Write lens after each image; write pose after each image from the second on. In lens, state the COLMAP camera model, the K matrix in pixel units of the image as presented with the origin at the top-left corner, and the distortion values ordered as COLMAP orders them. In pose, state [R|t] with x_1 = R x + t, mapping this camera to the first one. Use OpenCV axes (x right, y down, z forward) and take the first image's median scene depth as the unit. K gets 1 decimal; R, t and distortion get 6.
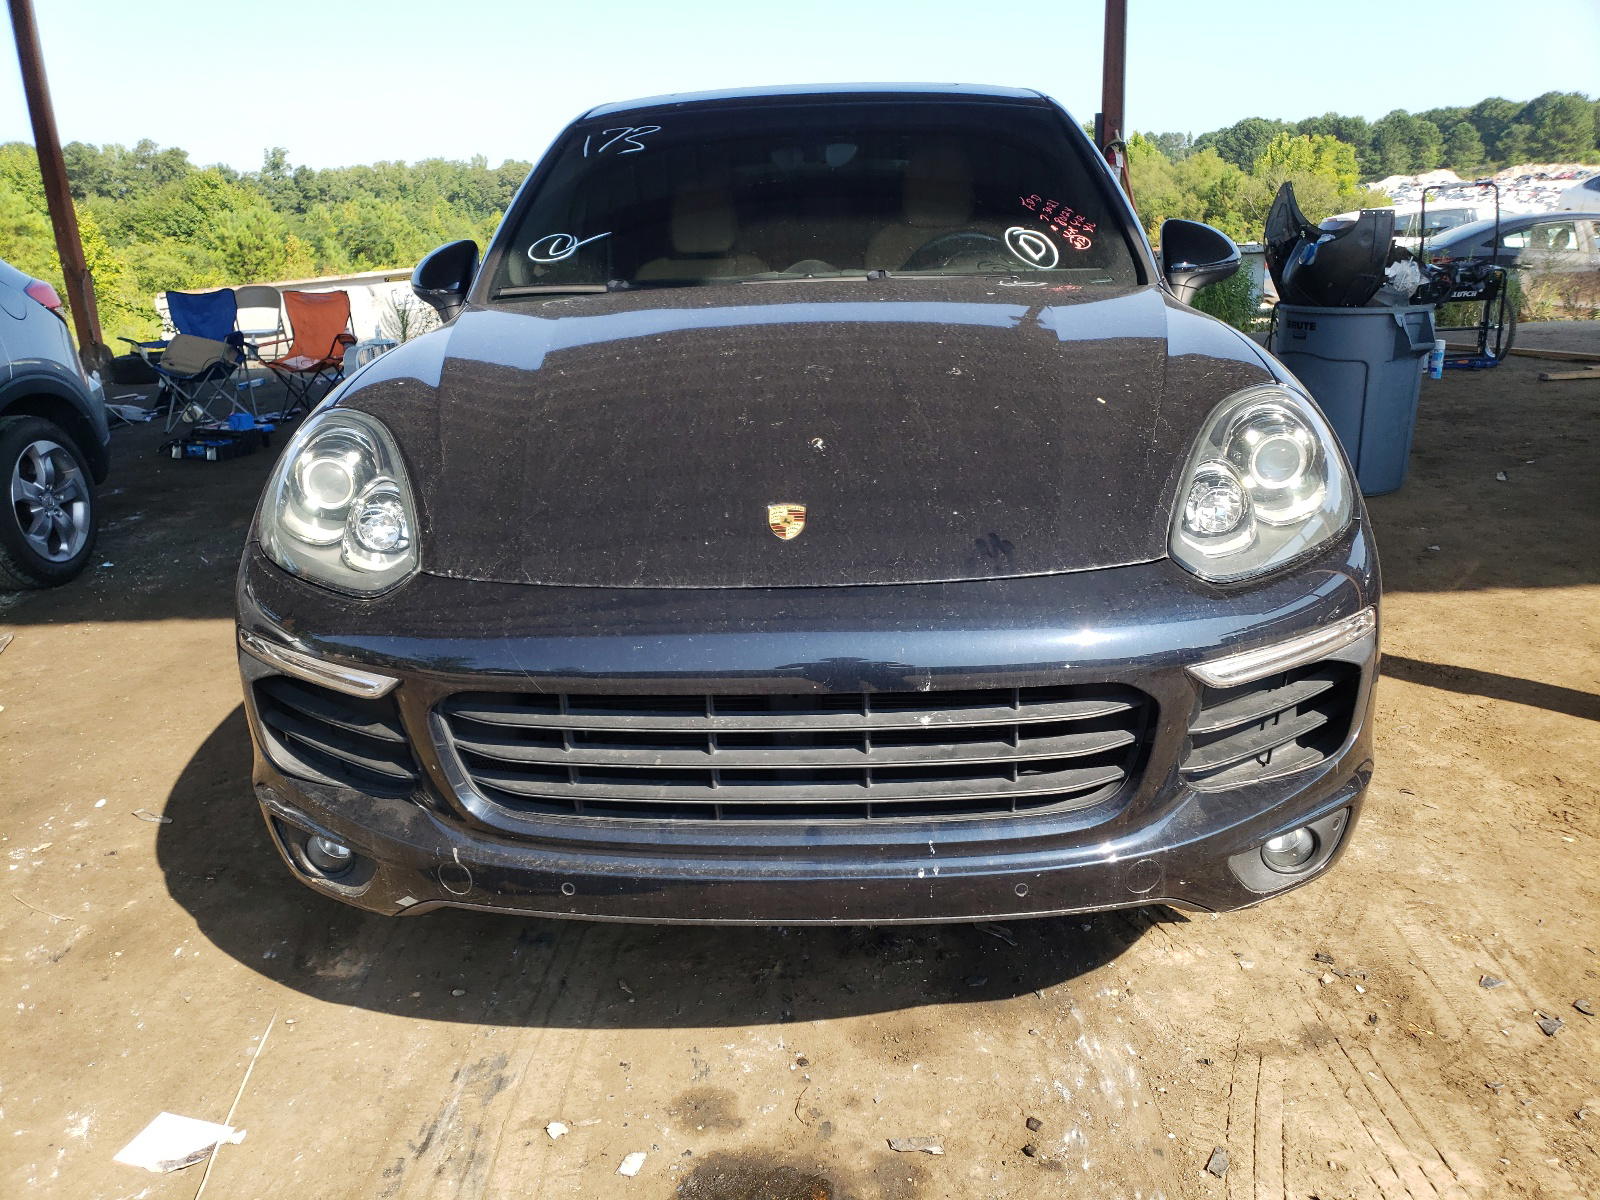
lens RADIAL K [[1235.2, 0, 804.1], [0, 1235.2, 592.4], [0, 0, 1]] dist [0.031576, -0.010394]
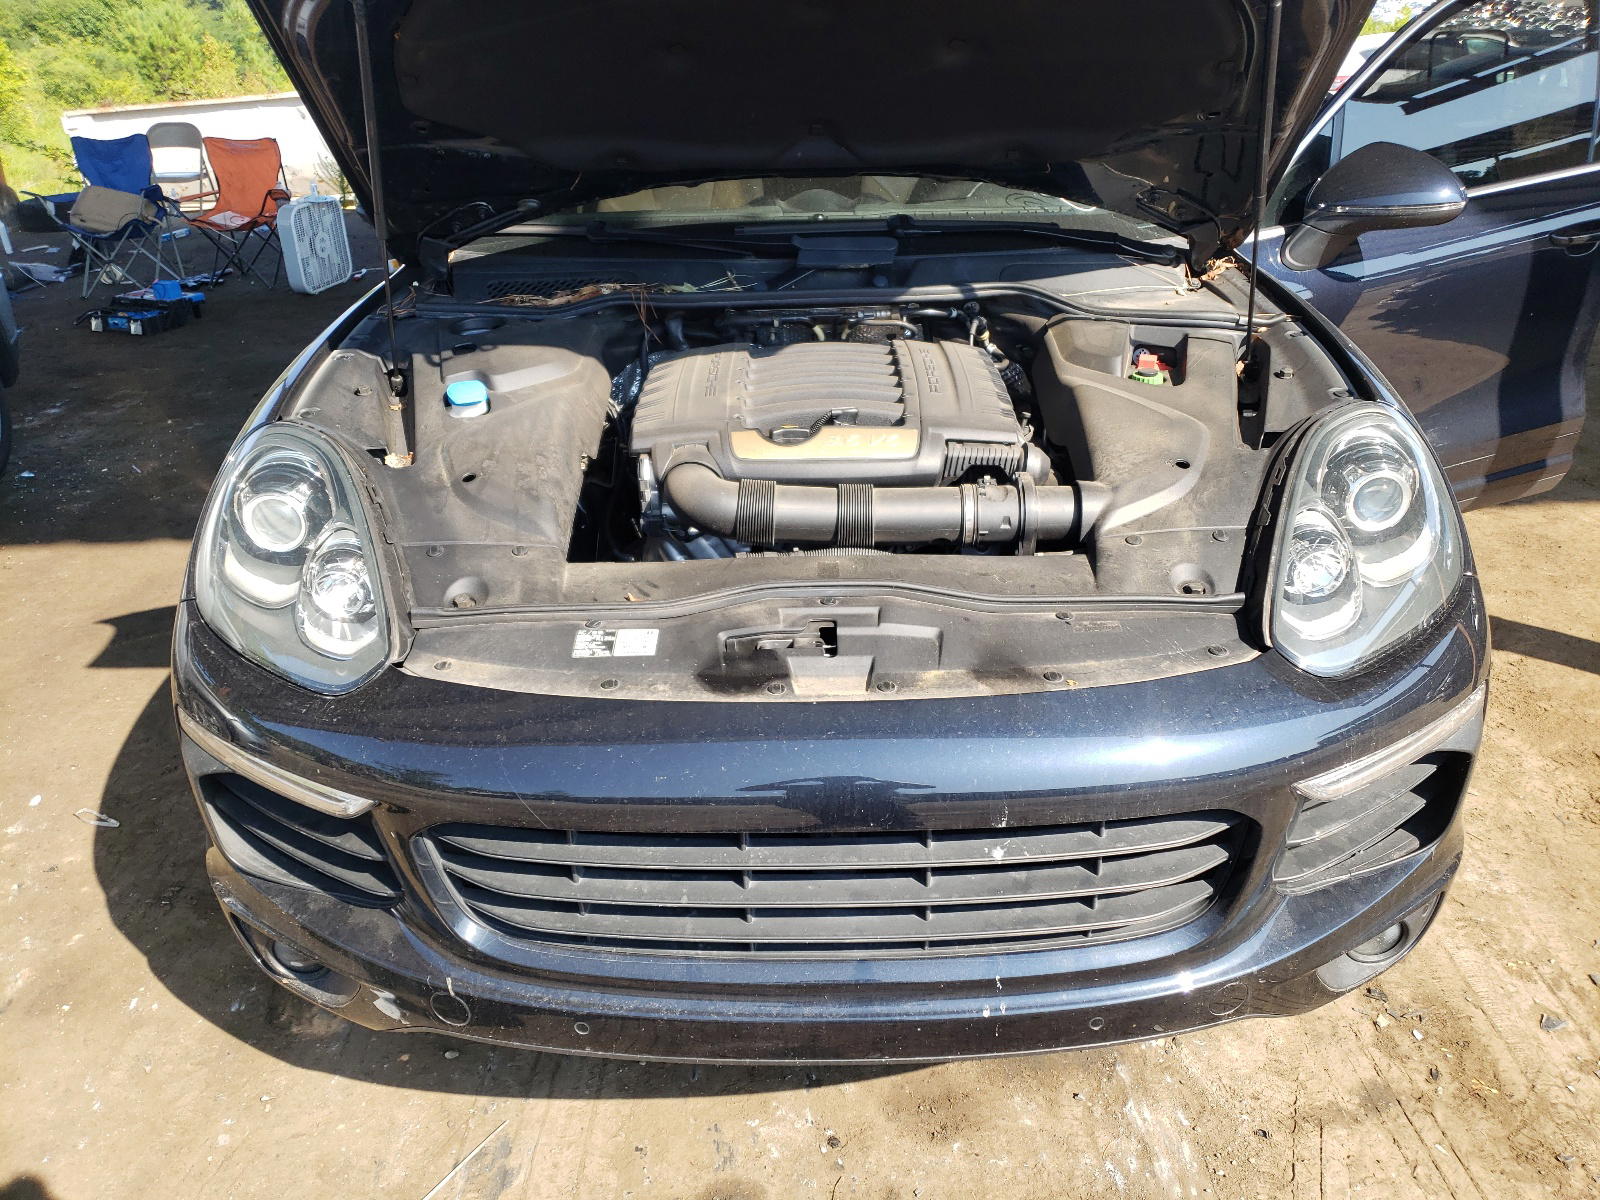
lens RADIAL K [[1235.2, 0, 826.3], [0, 1235.2, 581.0], [0, 0, 1]] dist [0.031576, -0.010394]
pose [[0.998787, -0.007832, 0.048617, -0.046867], [0.001436, 0.991482, 0.130237, -0.151395], [-0.049223, -0.130009, 0.990290, 0.131884]]
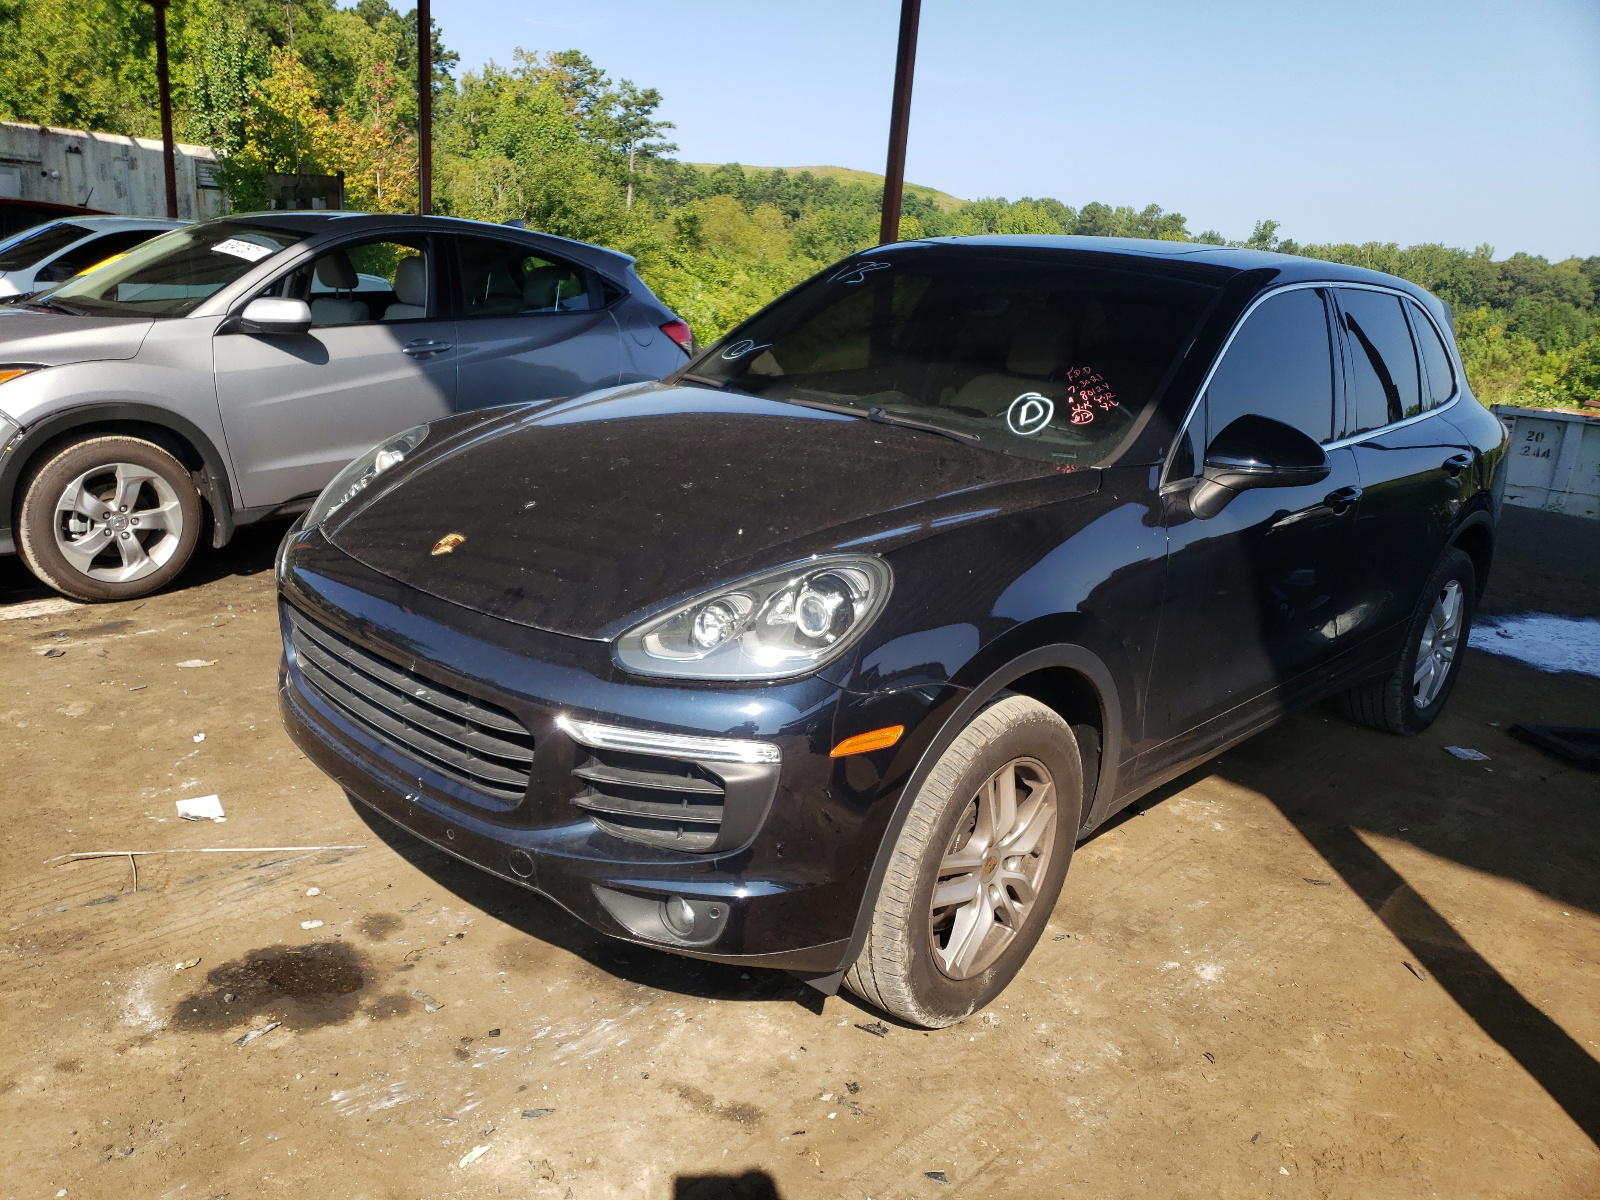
lens RADIAL K [[1235.2, 0, 799.8], [0, 1235.2, 600.2], [0, 0, 1]] dist [0.031576, -0.010394]
pose [[0.751368, 0.270888, -0.601718, 0.983699], [-0.300270, 0.952337, 0.053785, -0.163198], [0.587608, 0.140266, 0.796895, 0.059845]]
